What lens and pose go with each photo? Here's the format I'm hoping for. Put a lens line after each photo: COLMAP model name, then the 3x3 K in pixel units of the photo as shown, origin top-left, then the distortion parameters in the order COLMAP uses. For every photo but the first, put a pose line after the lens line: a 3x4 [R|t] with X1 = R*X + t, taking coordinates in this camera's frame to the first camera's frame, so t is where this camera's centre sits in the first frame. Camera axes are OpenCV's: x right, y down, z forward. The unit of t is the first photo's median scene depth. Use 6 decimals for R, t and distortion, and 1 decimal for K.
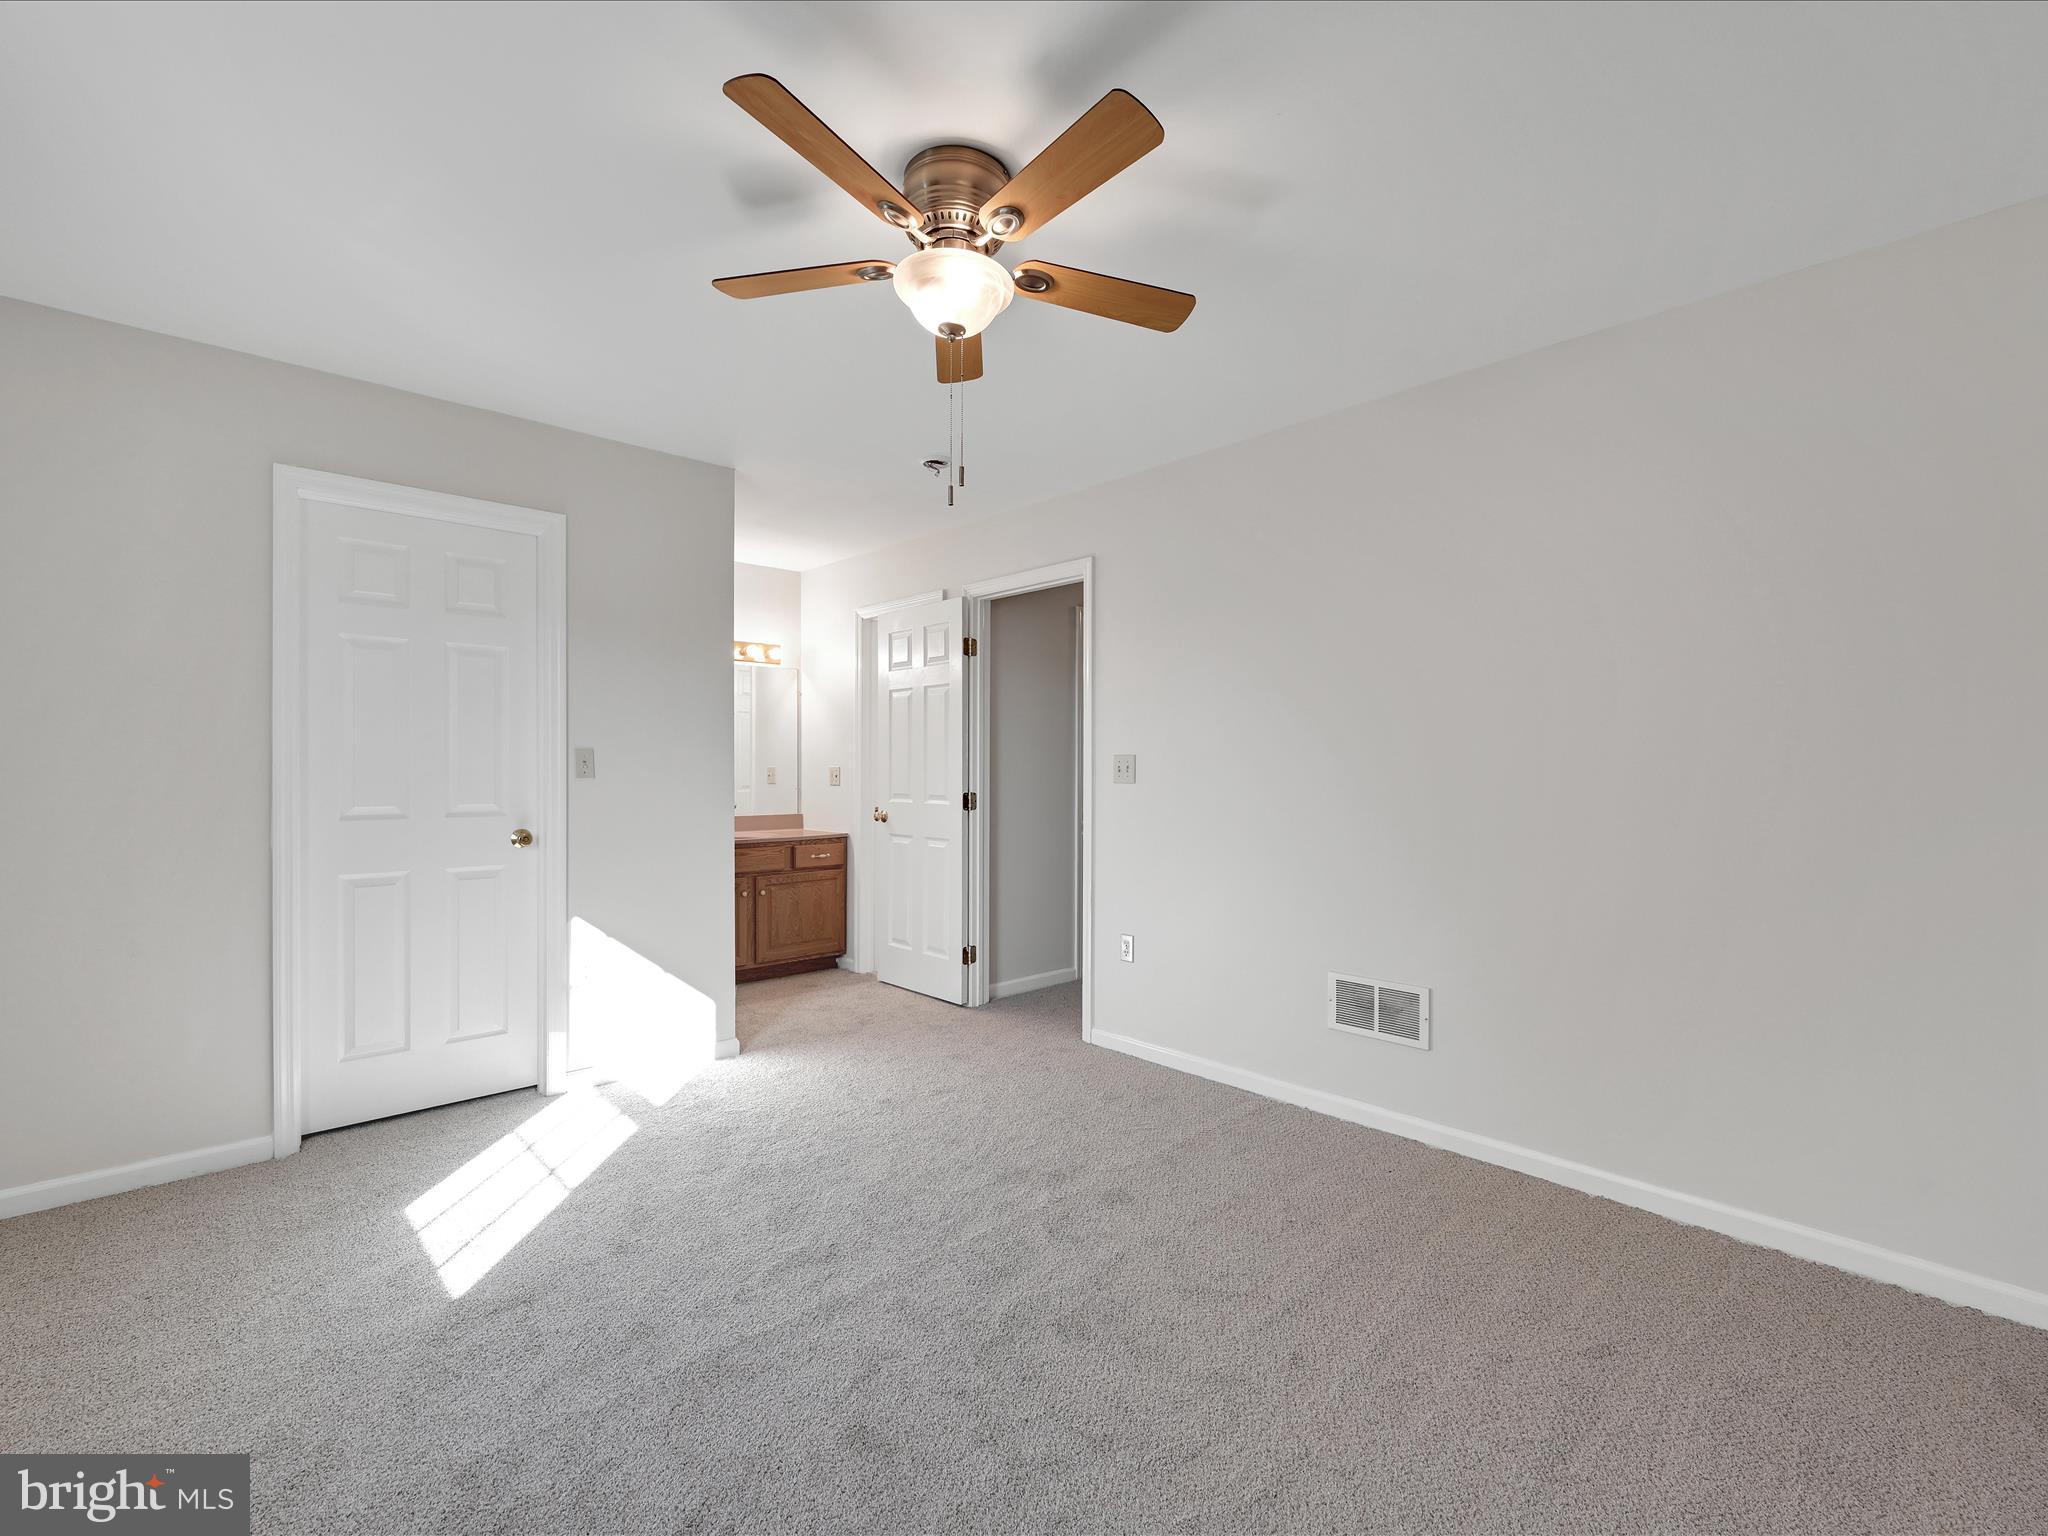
lens RADIAL K [[940.1, 0, 1024.0], [0, 940.1, 768.0], [0, 0, 1]] dist [-0.000314, -0.000130]
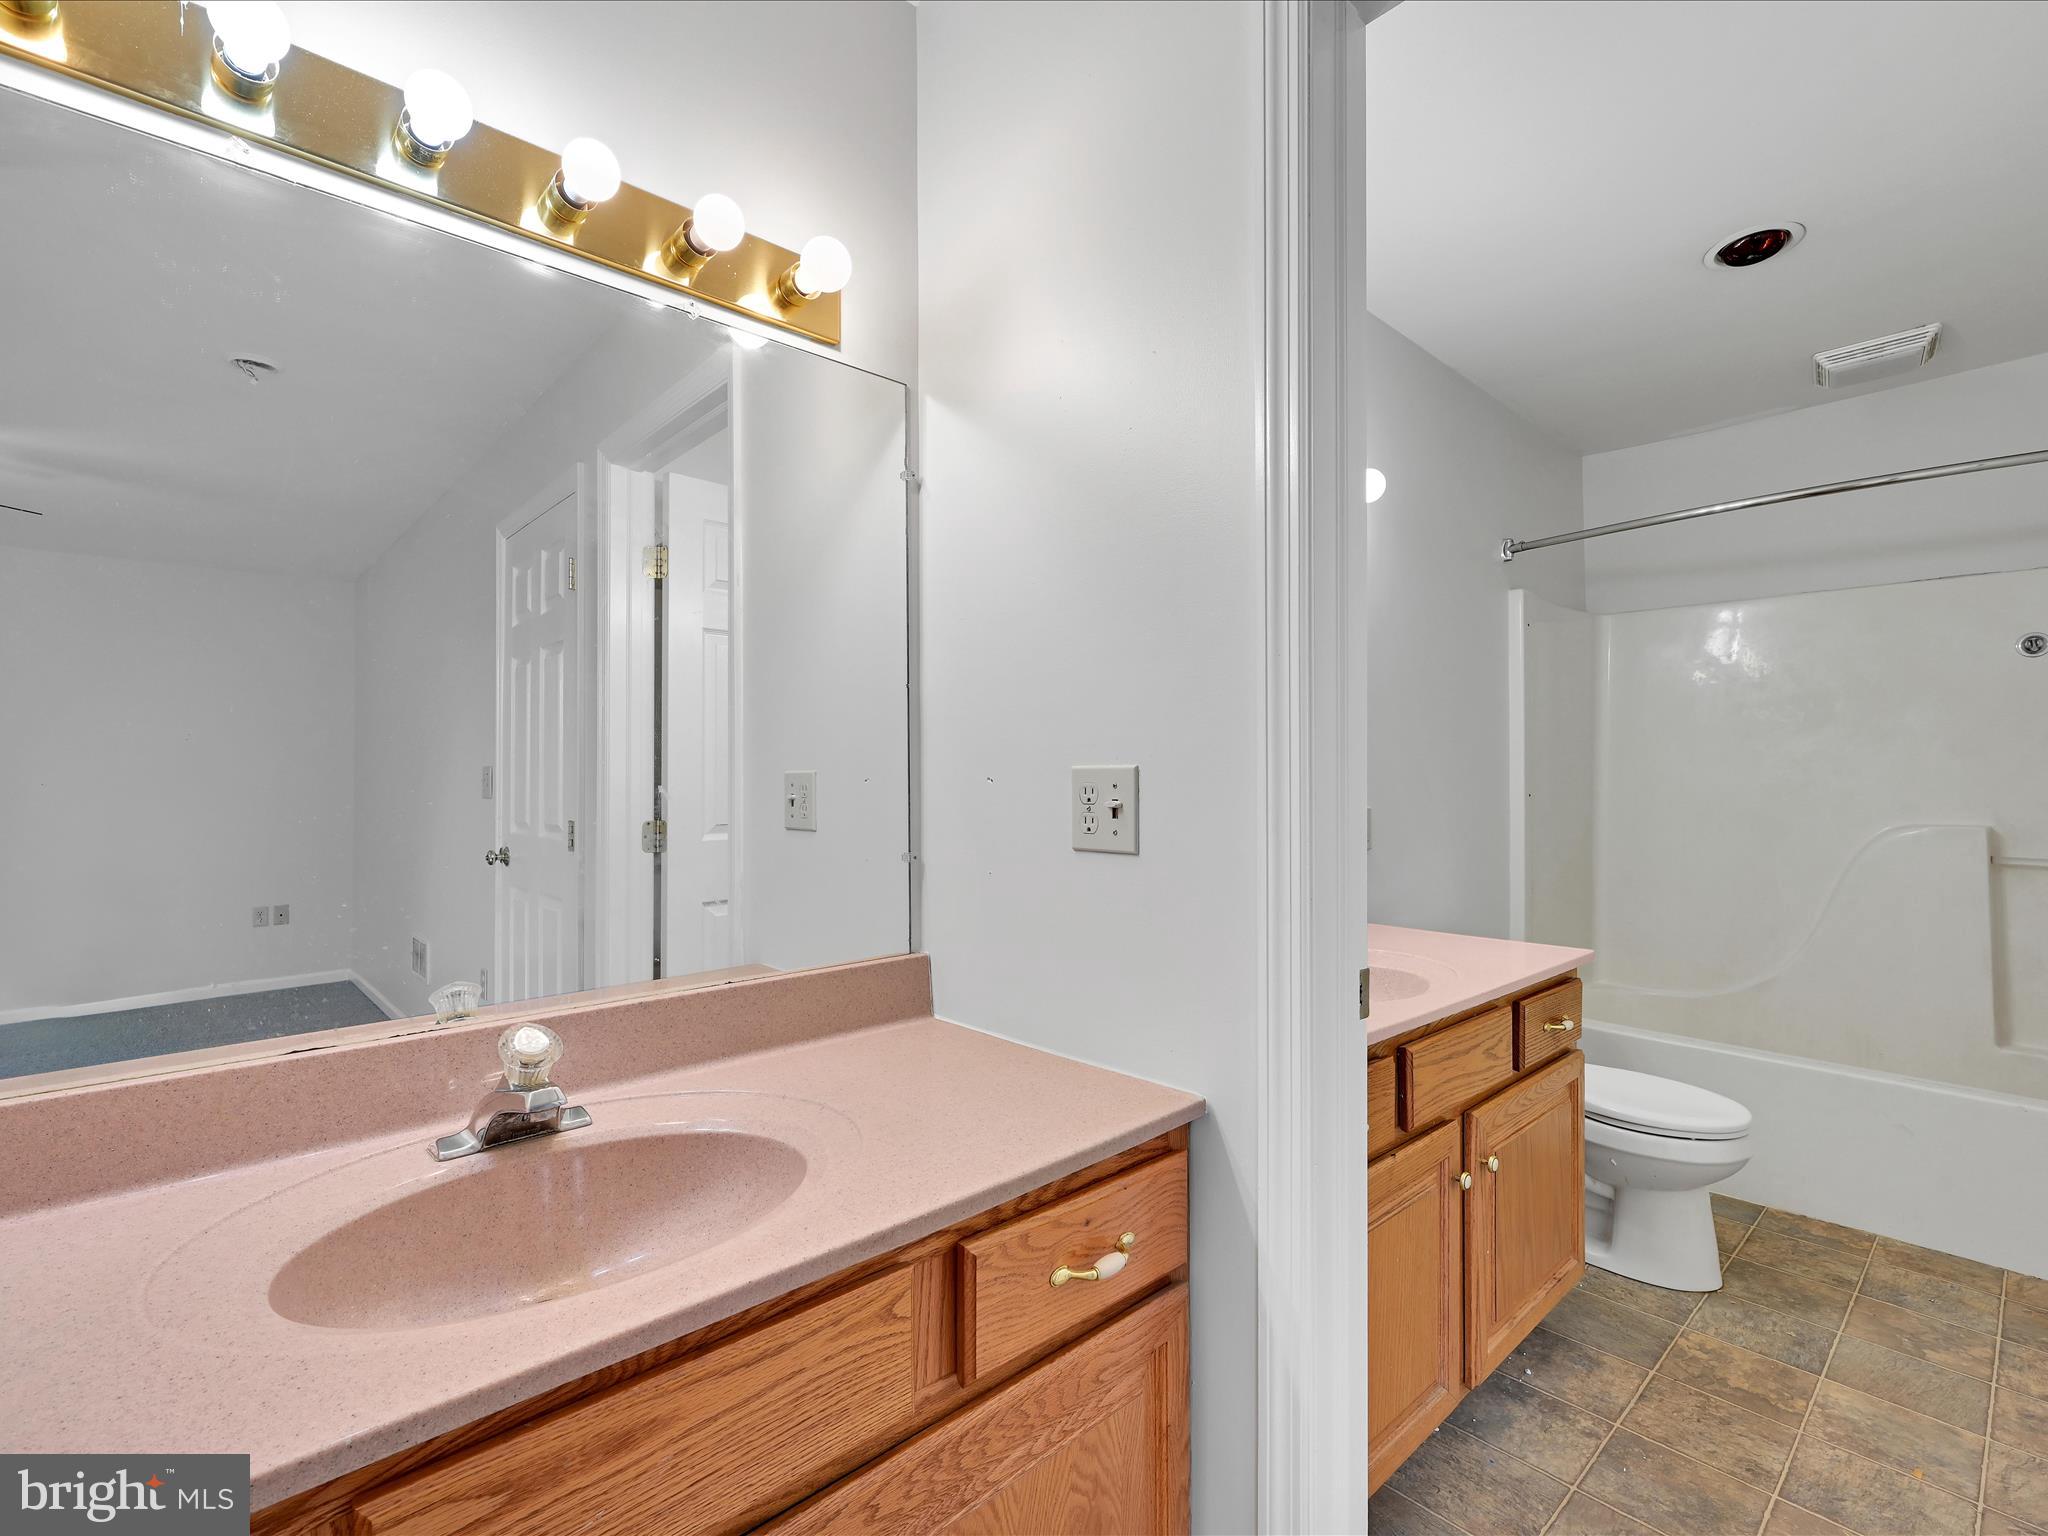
lens RADIAL K [[940.1, 0, 1024.0], [0, 940.1, 768.0], [0, 0, 1]] dist [-0.000314, -0.000130]
pose [[0.999983, -0.002859, -0.005176, -0.209593], [0.002780, 0.999882, -0.015140, 0.002236], [0.005219, 0.015125, 0.999872, 0.751554]]
